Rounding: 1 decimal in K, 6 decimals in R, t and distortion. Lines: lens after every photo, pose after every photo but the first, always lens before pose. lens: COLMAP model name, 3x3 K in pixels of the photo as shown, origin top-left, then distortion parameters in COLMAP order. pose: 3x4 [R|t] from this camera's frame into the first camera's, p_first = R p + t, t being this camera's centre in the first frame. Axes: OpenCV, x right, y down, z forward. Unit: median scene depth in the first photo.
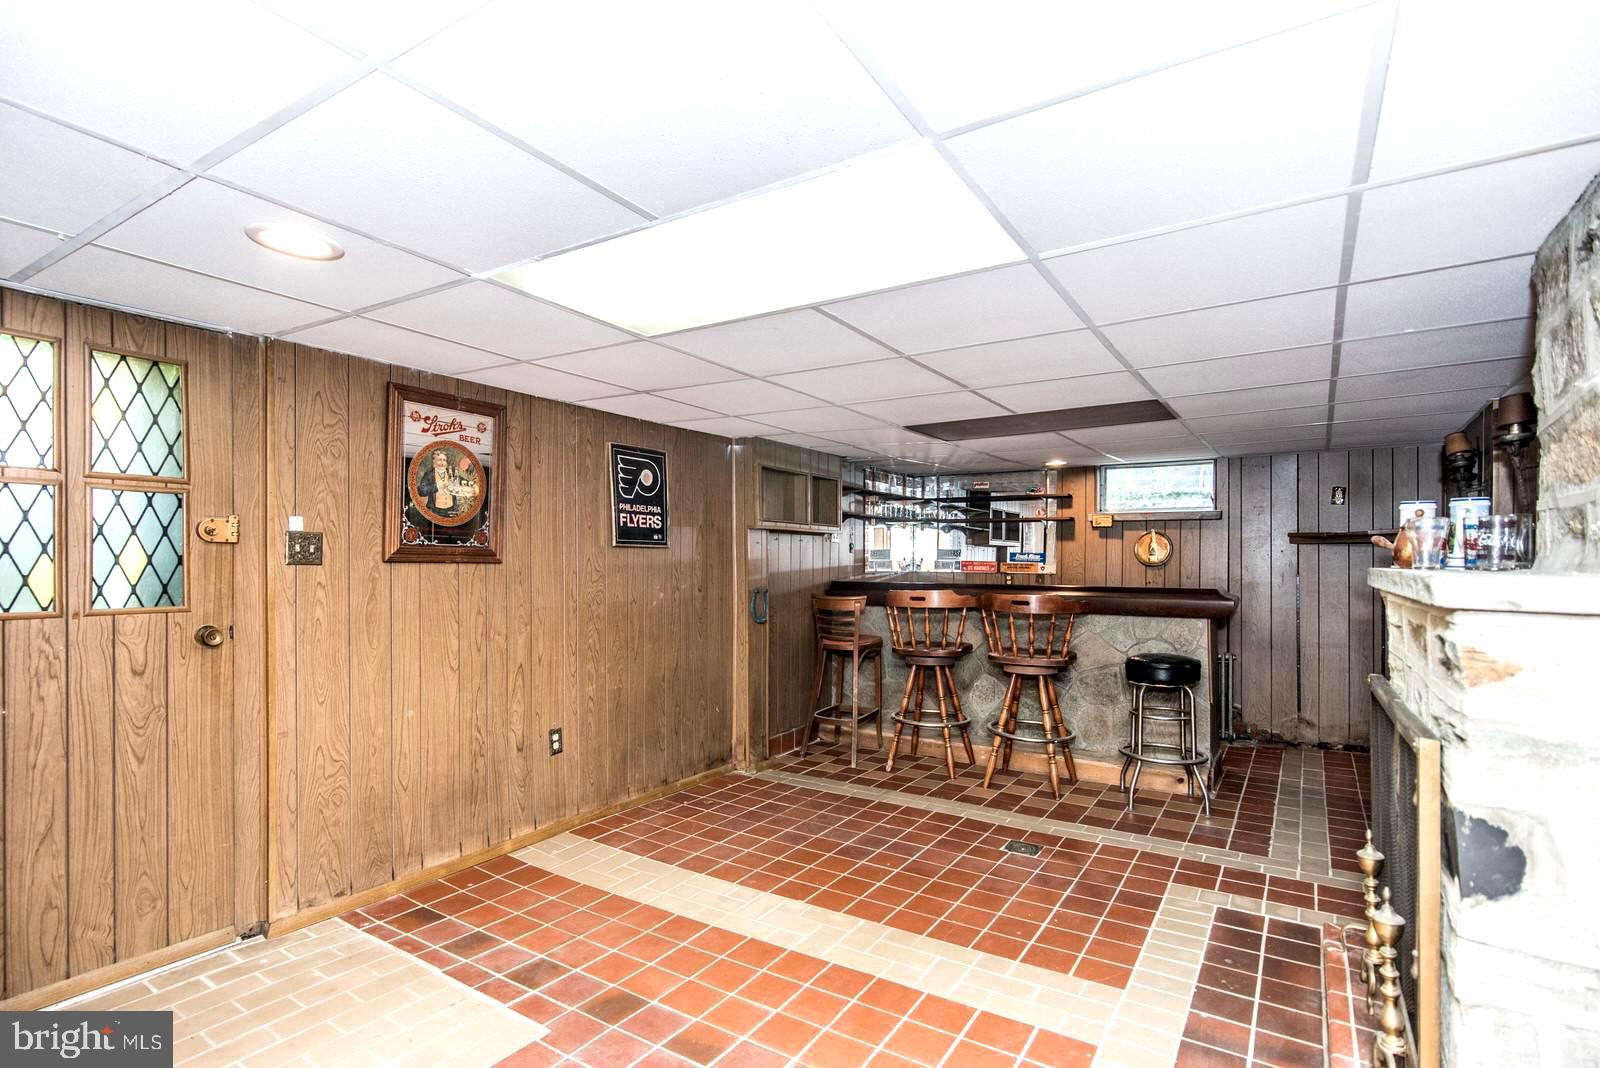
lens RADIAL K [[803.8, 0, 773.9], [0, 803.8, 557.6], [0, 0, 1]] dist [0.002558, -0.000337]
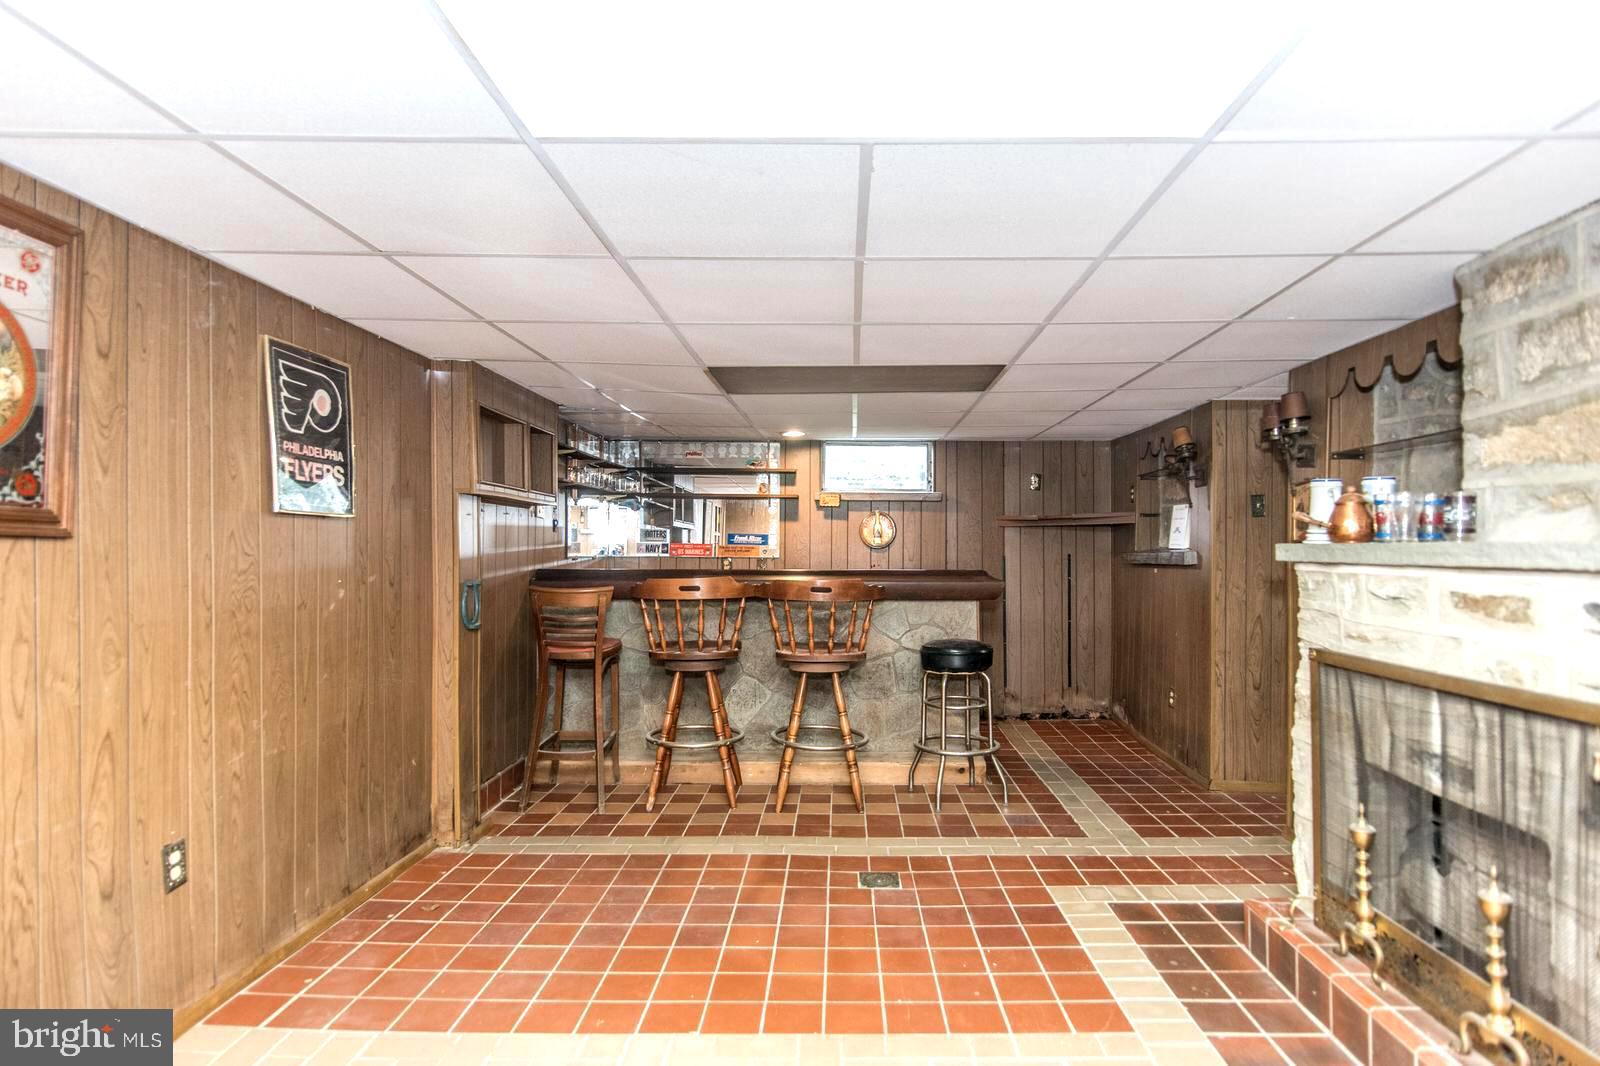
lens RADIAL K [[871.4, 0, 851.6], [0, 871.4, 543.1], [0, 0, 1]] dist [-0.000854, -0.000398]
pose [[0.833038, 0.001728, 0.553213, -0.205734], [-0.001178, 0.999998, -0.001348, 0.009064], [-0.553215, 0.000471, 0.833039, 0.239757]]
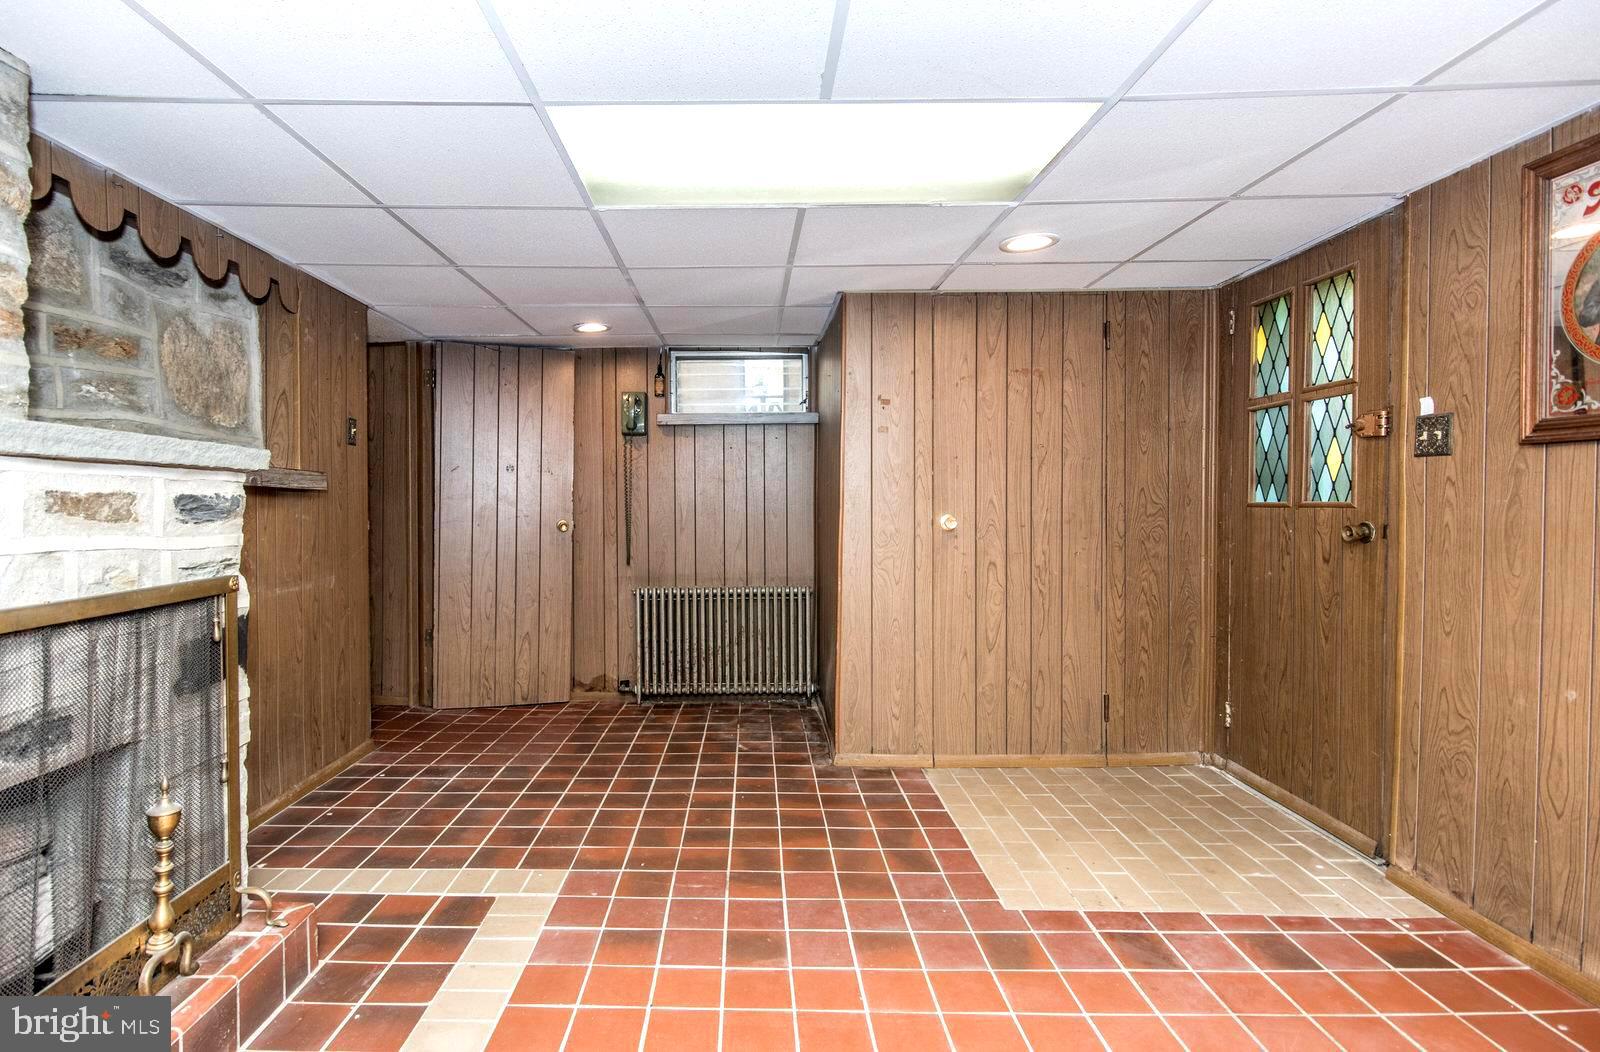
lens RADIAL K [[840.0, 0, 751.7], [0, 840.0, 522.0], [0, 0, 1]] dist [0.001410, 0.000474]
pose [[-0.836988, 0.009735, -0.547135, 0.317738], [0.000589, 0.999857, 0.016891, 0.043065], [0.547221, 0.013815, -0.836874, 0.946388]]
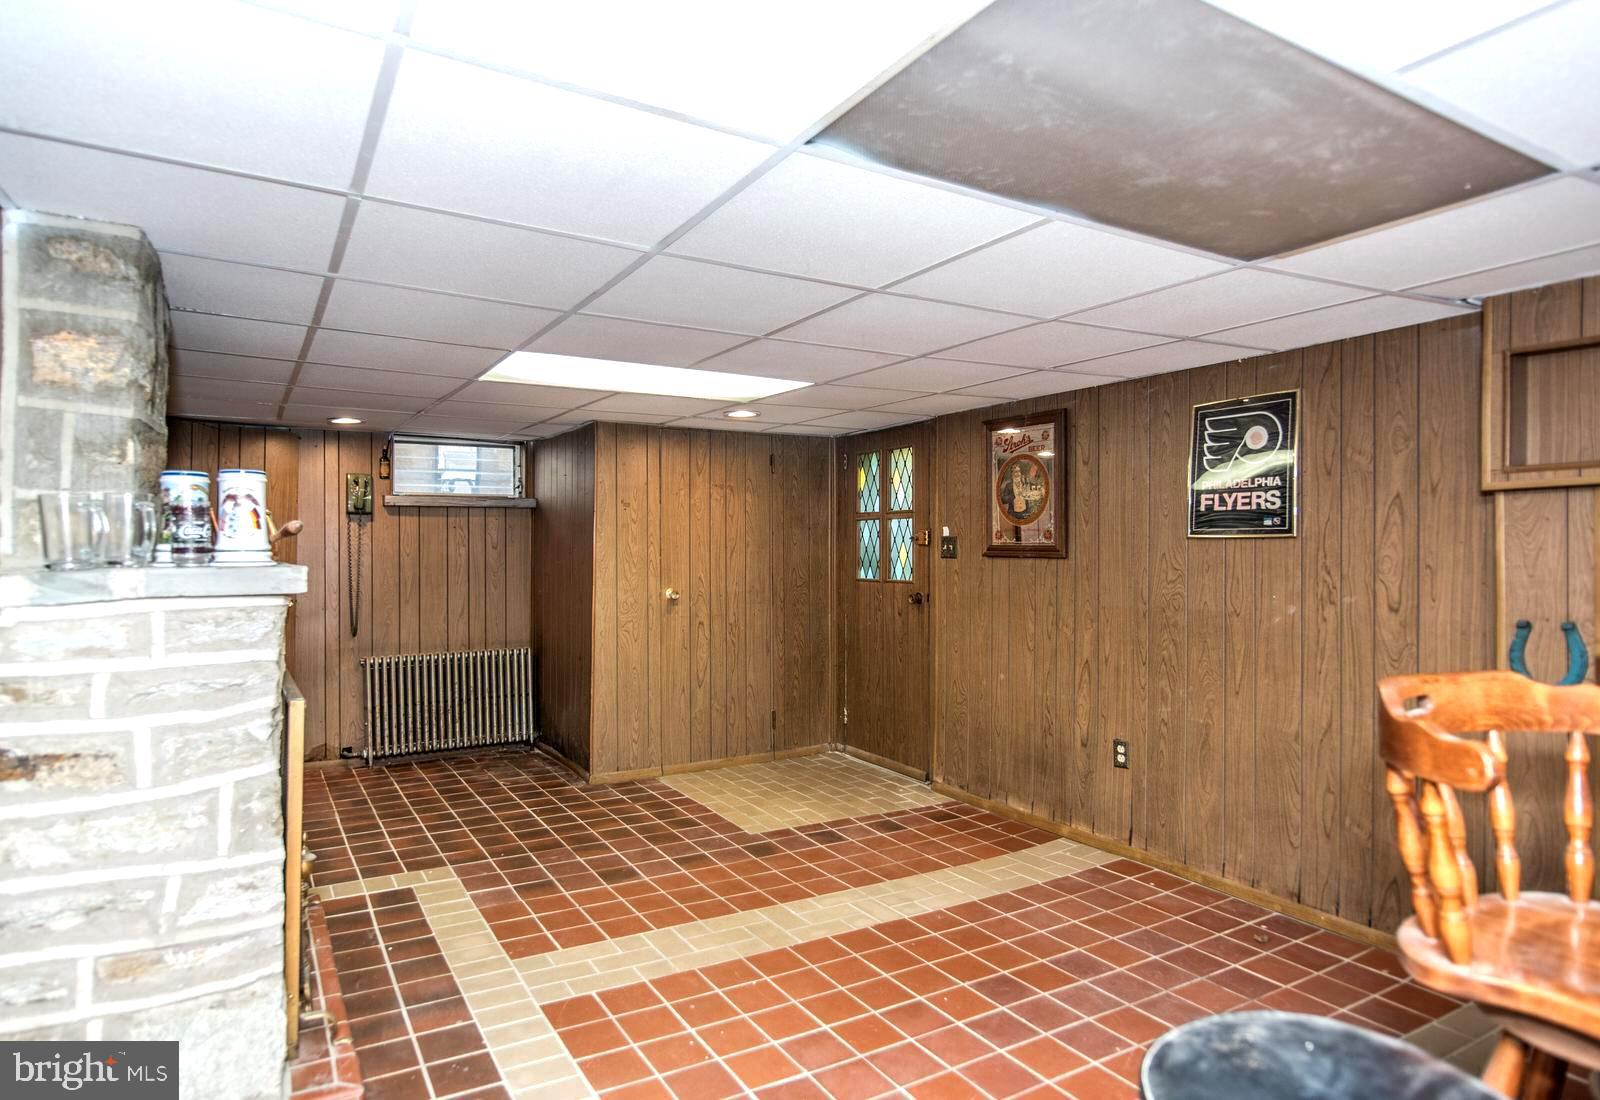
lens RADIAL K [[944.5, 0, 828.7], [0, 944.5, 552.3], [0, 0, 1]] dist [0.000253, -0.000110]
pose [[-0.416450, -0.001825, -0.909157, 0.804429], [0.001150, 0.999996, -0.002534, 0.001660], [0.909158, -0.002101, -0.416446, 1.091551]]
